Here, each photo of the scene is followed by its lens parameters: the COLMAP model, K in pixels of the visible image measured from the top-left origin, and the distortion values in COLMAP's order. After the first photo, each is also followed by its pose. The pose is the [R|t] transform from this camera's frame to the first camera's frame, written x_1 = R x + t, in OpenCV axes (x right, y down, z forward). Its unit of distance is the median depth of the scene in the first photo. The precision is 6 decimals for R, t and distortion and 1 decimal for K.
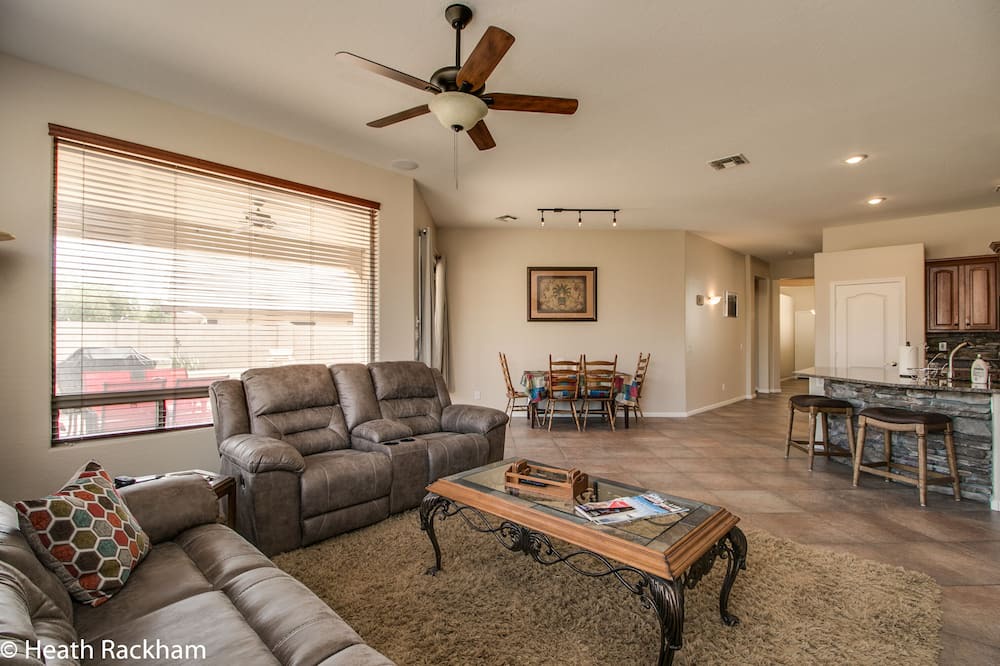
lens RADIAL K [[464.1, 0, 497.5], [0, 464.1, 332.9], [0, 0, 1]] dist [0.015672, 0.000583]
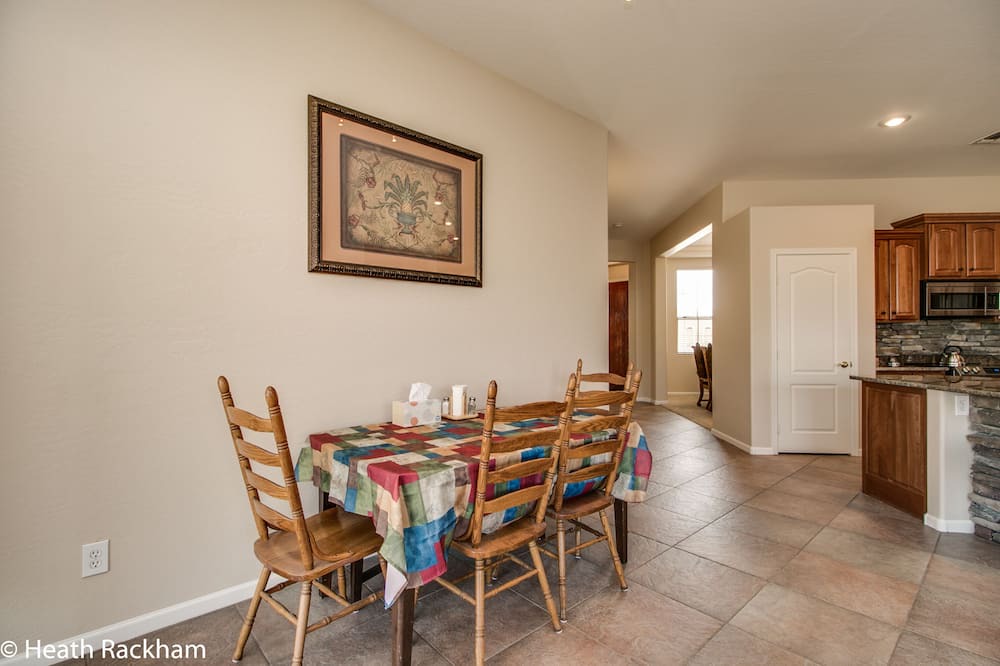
lens RADIAL K [[464.1, 0, 497.5], [0, 464.1, 332.9], [0, 0, 1]] dist [0.015672, 0.000583]
pose [[0.752840, 0.002969, 0.658197, -0.047118], [-0.001108, 0.999994, -0.003244, 0.017662], [-0.658203, 0.001713, 0.752839, 0.723155]]
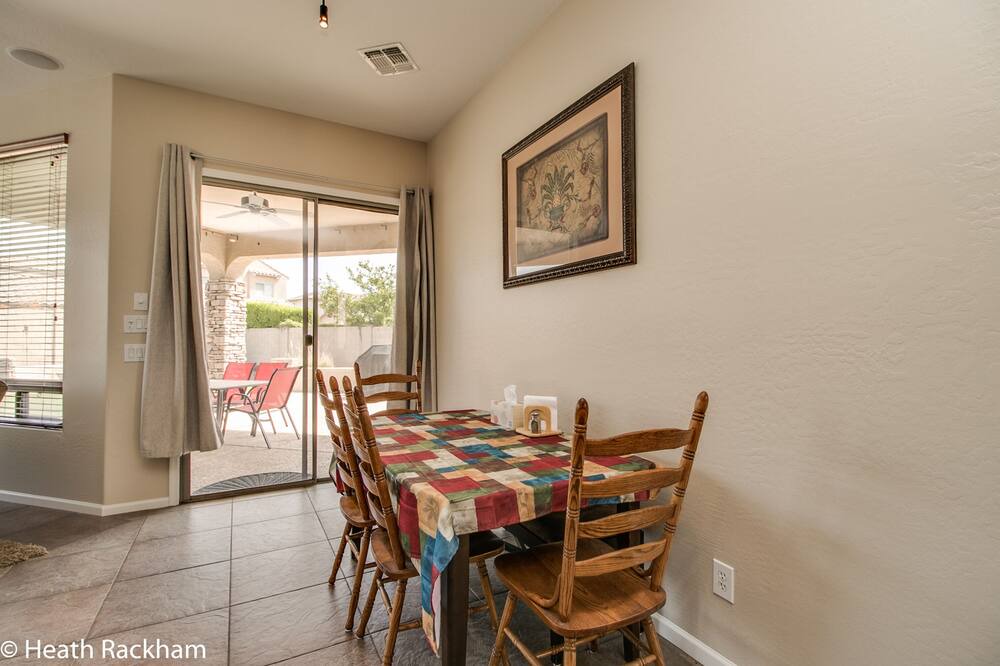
lens RADIAL K [[464.1, 0, 497.5], [0, 464.1, 332.9], [0, 0, 1]] dist [0.015672, 0.000583]
pose [[0.467997, -0.011949, -0.883649, 0.440927], [0.017128, 0.999843, -0.004448, 0.016840], [0.883564, -0.013054, 0.468129, 0.847672]]
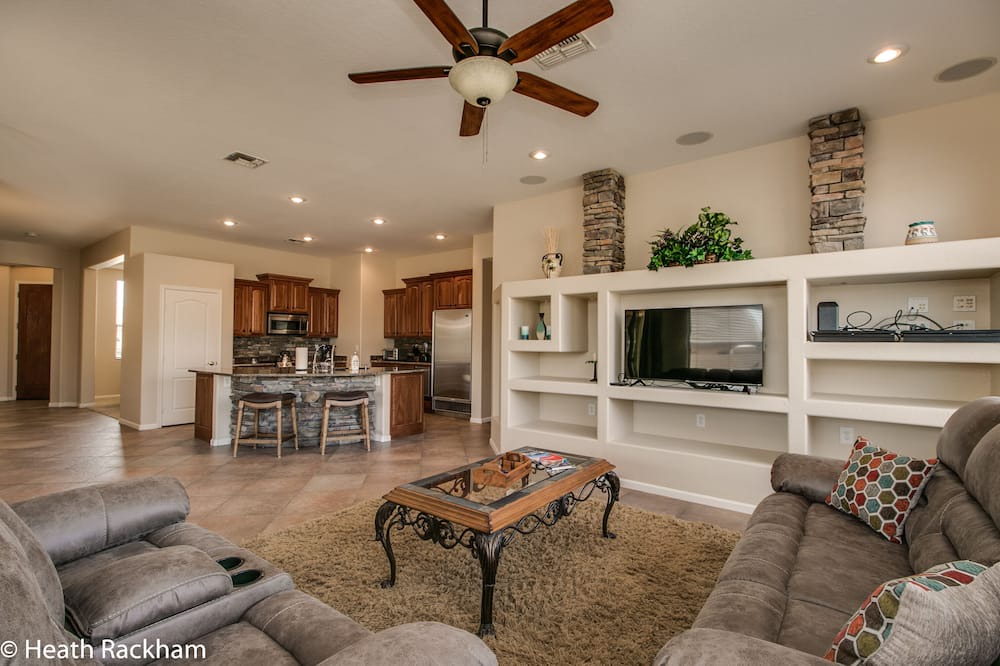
lens RADIAL K [[464.1, 0, 497.5], [0, 464.1, 332.9], [0, 0, 1]] dist [0.015672, 0.000583]
pose [[-0.119874, 0.017585, 0.992633, -0.347928], [-0.018782, 0.999624, -0.019977, 0.001045], [-0.992611, -0.021038, -0.119498, 0.393349]]
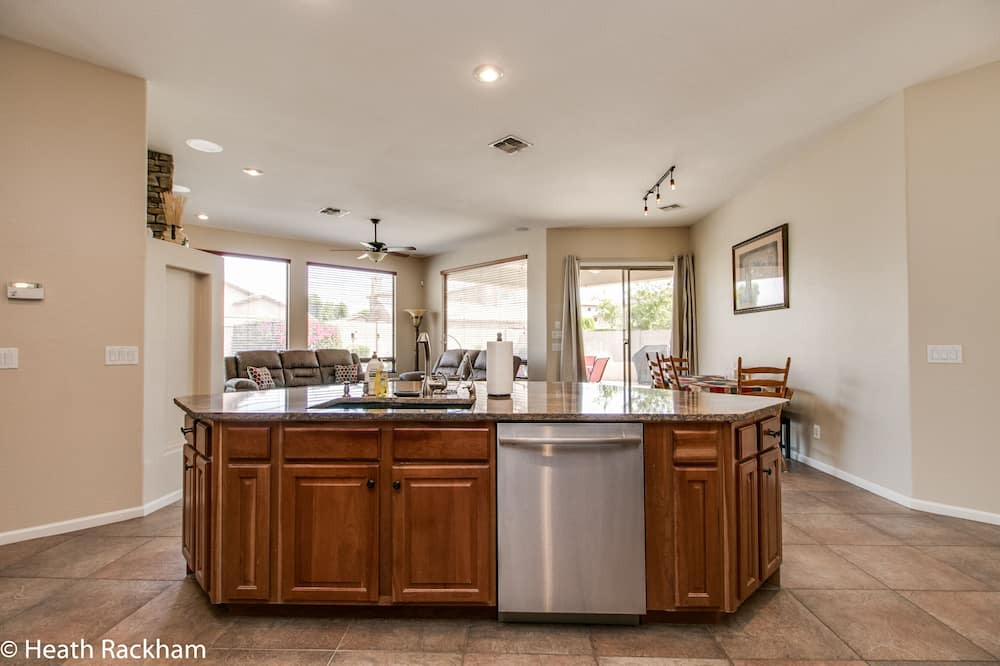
lens RADIAL K [[464.1, 0, 497.5], [0, 464.1, 332.9], [0, 0, 1]] dist [0.015672, 0.000583]
pose [[-0.050574, -0.017726, -0.998563, 0.925109], [0.024775, 0.999513, -0.018998, 0.012422], [0.998413, -0.025701, -0.050110, 0.669071]]
